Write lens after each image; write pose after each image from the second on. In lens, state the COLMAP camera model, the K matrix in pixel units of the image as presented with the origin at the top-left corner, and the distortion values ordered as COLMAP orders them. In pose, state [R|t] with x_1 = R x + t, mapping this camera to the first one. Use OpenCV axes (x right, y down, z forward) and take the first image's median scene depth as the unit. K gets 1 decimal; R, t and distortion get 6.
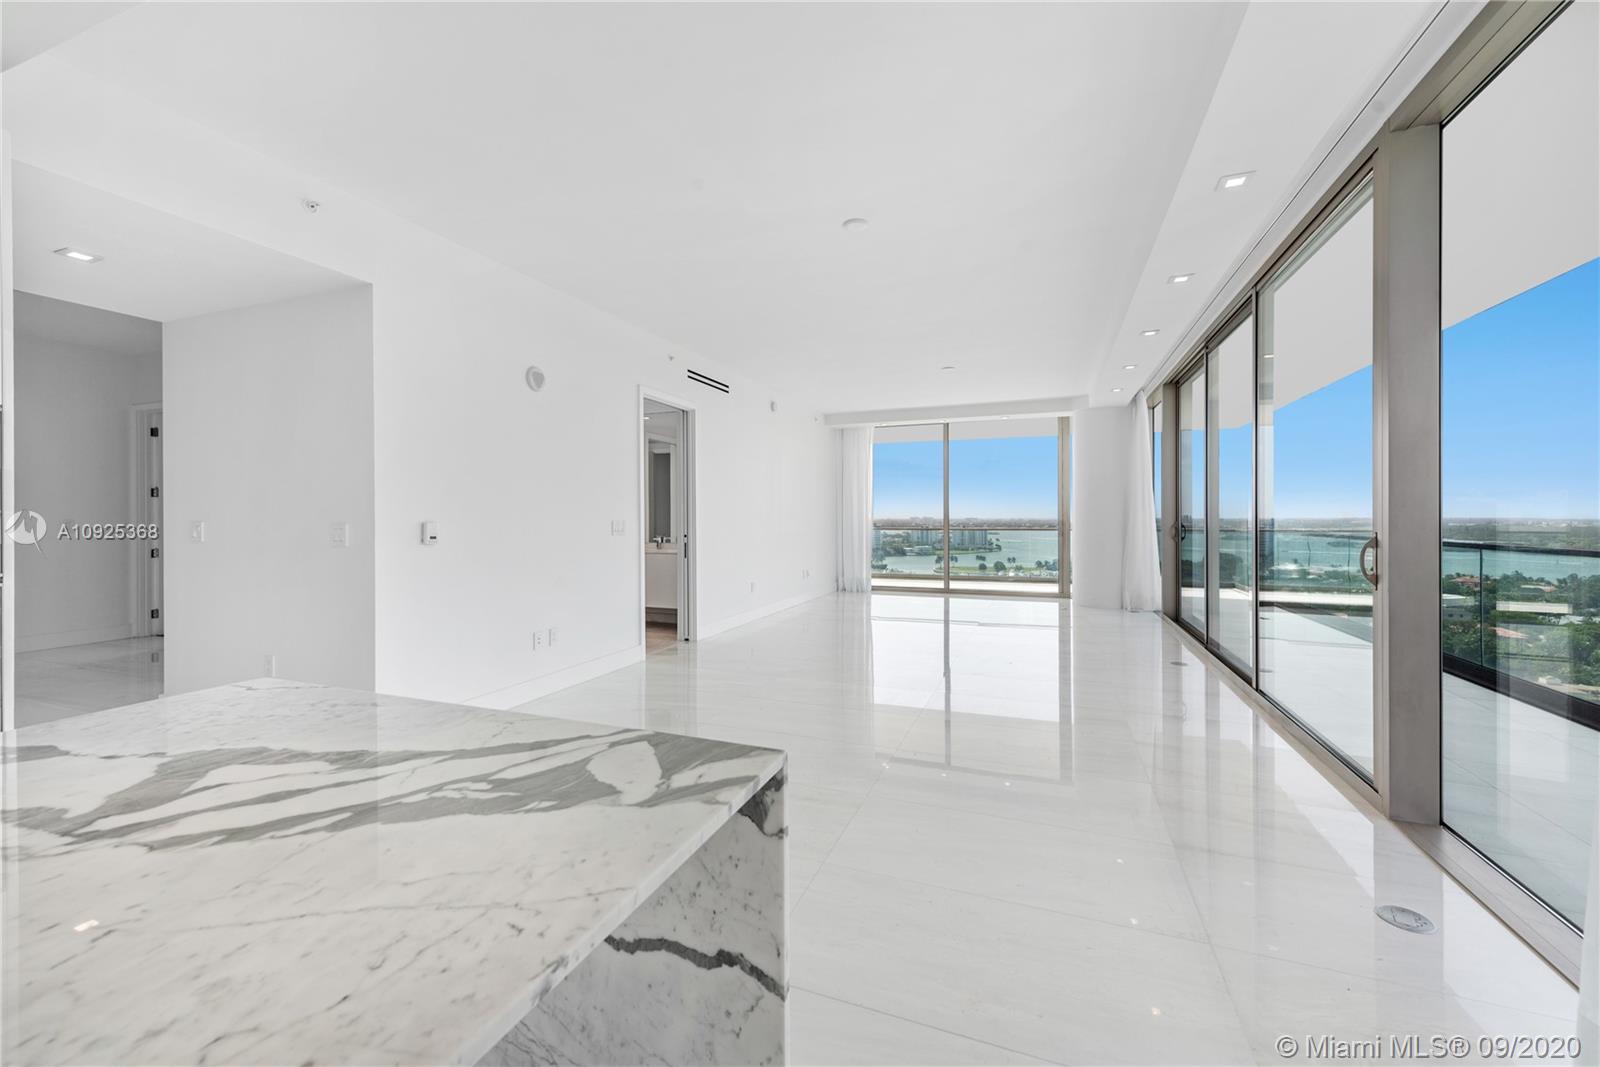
lens RADIAL K [[632.5, 0, 797.0], [0, 632.5, 517.1], [0, 0, 1]] dist [0.014724, -0.002472]
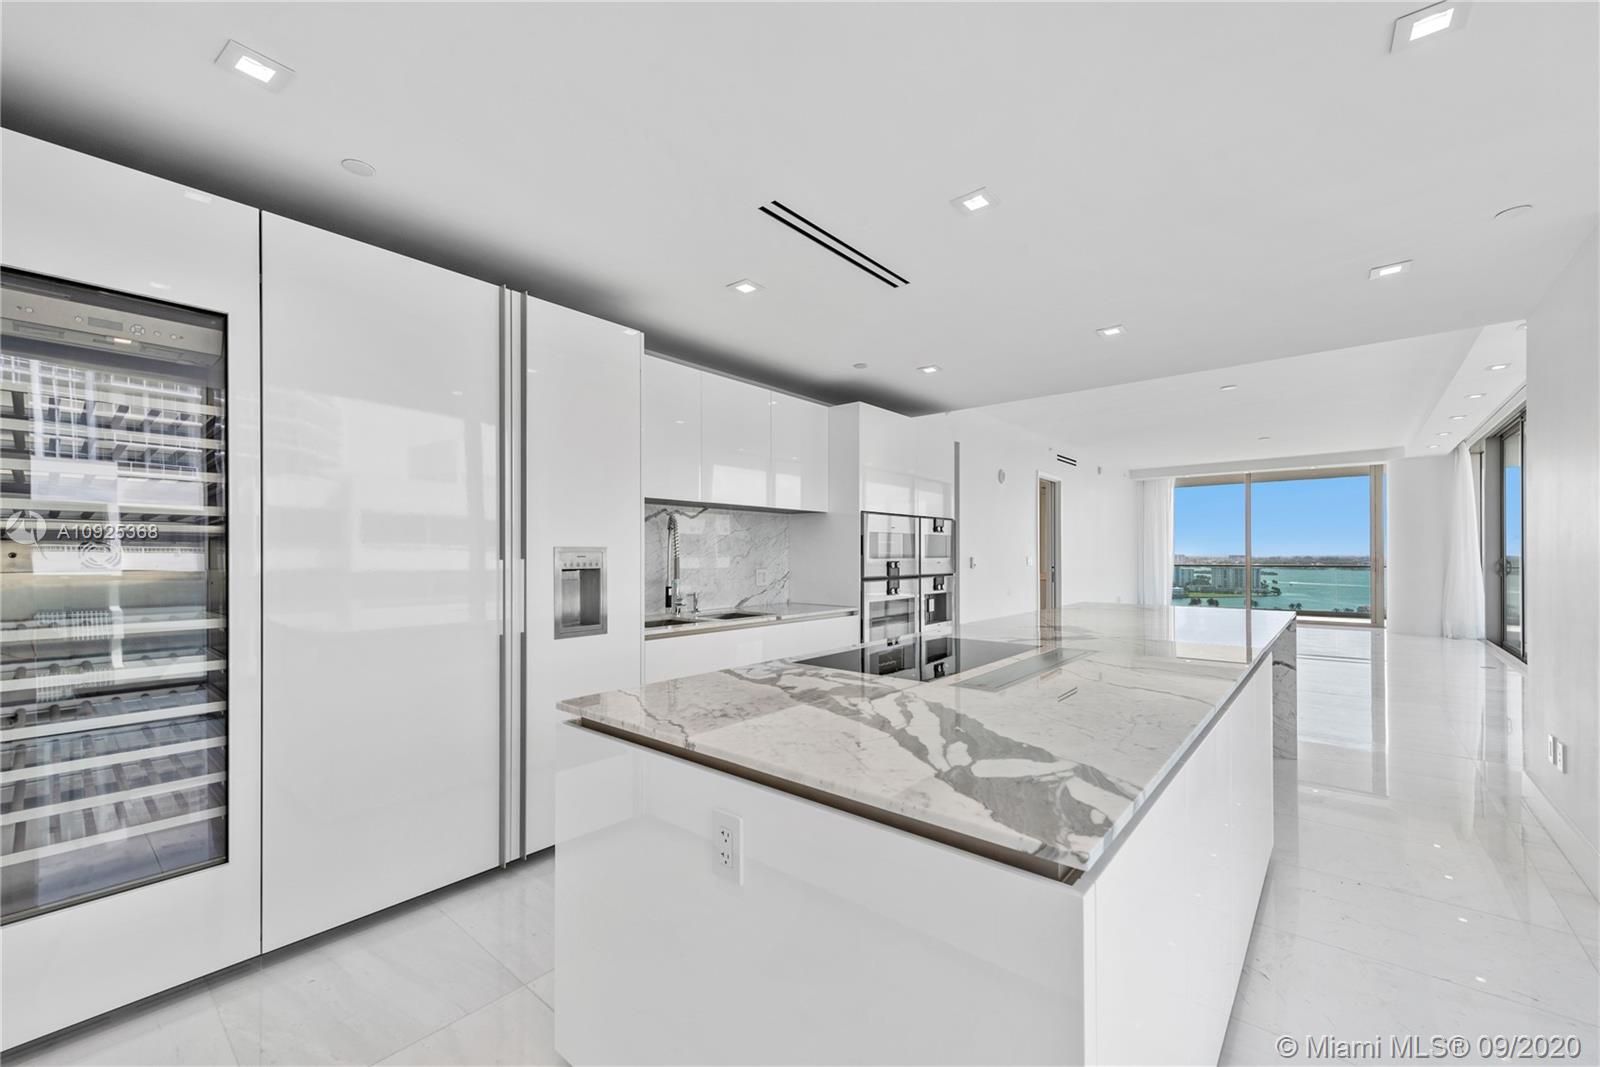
lens RADIAL K [[632.5, 0, 795.6], [0, 632.5, 551.1], [0, 0, 1]] dist [0.014724, -0.002472]
pose [[0.943190, 0.000193, -0.332255, -0.197734], [-0.001590, 0.999991, -0.003930, -0.000136], [0.332251, 0.004235, 0.943181, -0.466521]]
